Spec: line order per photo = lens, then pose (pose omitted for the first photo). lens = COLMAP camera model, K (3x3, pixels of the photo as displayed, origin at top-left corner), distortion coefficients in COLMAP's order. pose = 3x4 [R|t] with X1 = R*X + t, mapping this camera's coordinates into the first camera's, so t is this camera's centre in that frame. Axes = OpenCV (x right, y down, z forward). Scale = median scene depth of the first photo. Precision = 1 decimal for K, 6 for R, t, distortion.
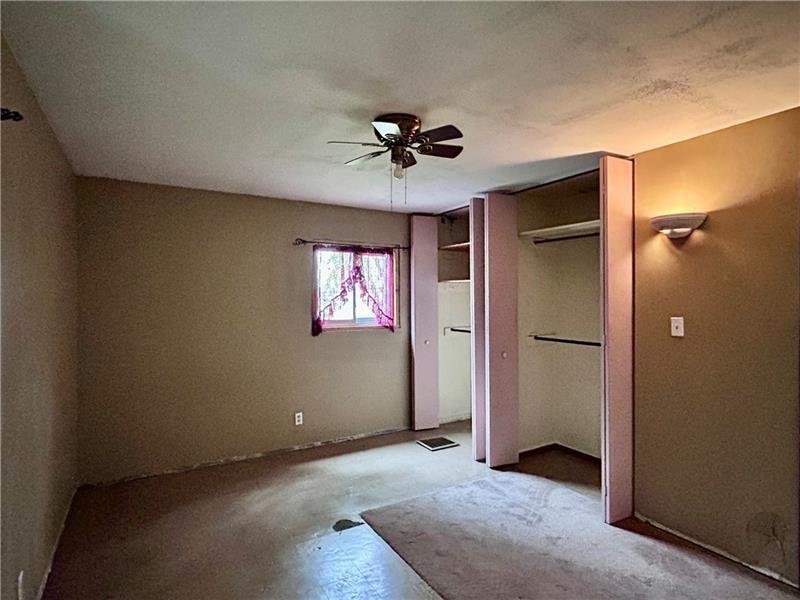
lens RADIAL K [[423.4, 0, 397.6], [0, 423.4, 299.0], [0, 0, 1]] dist [-0.033486, 0.026299]
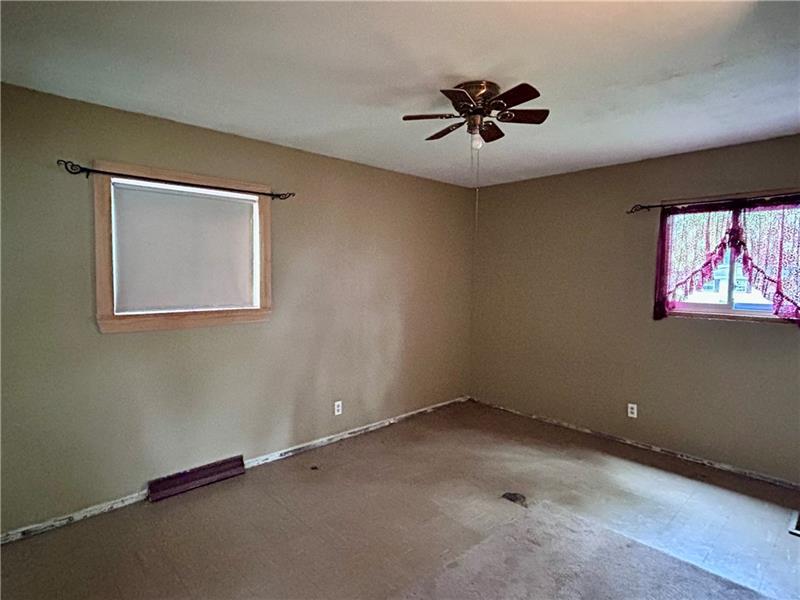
lens RADIAL K [[423.4, 0, 397.6], [0, 423.4, 299.0], [0, 0, 1]] dist [-0.033486, 0.026299]
pose [[0.222990, 0.061357, -0.972888, 0.485585], [-0.004948, 0.998076, 0.061811, -0.002202], [0.974808, -0.008970, 0.222865, 0.315825]]
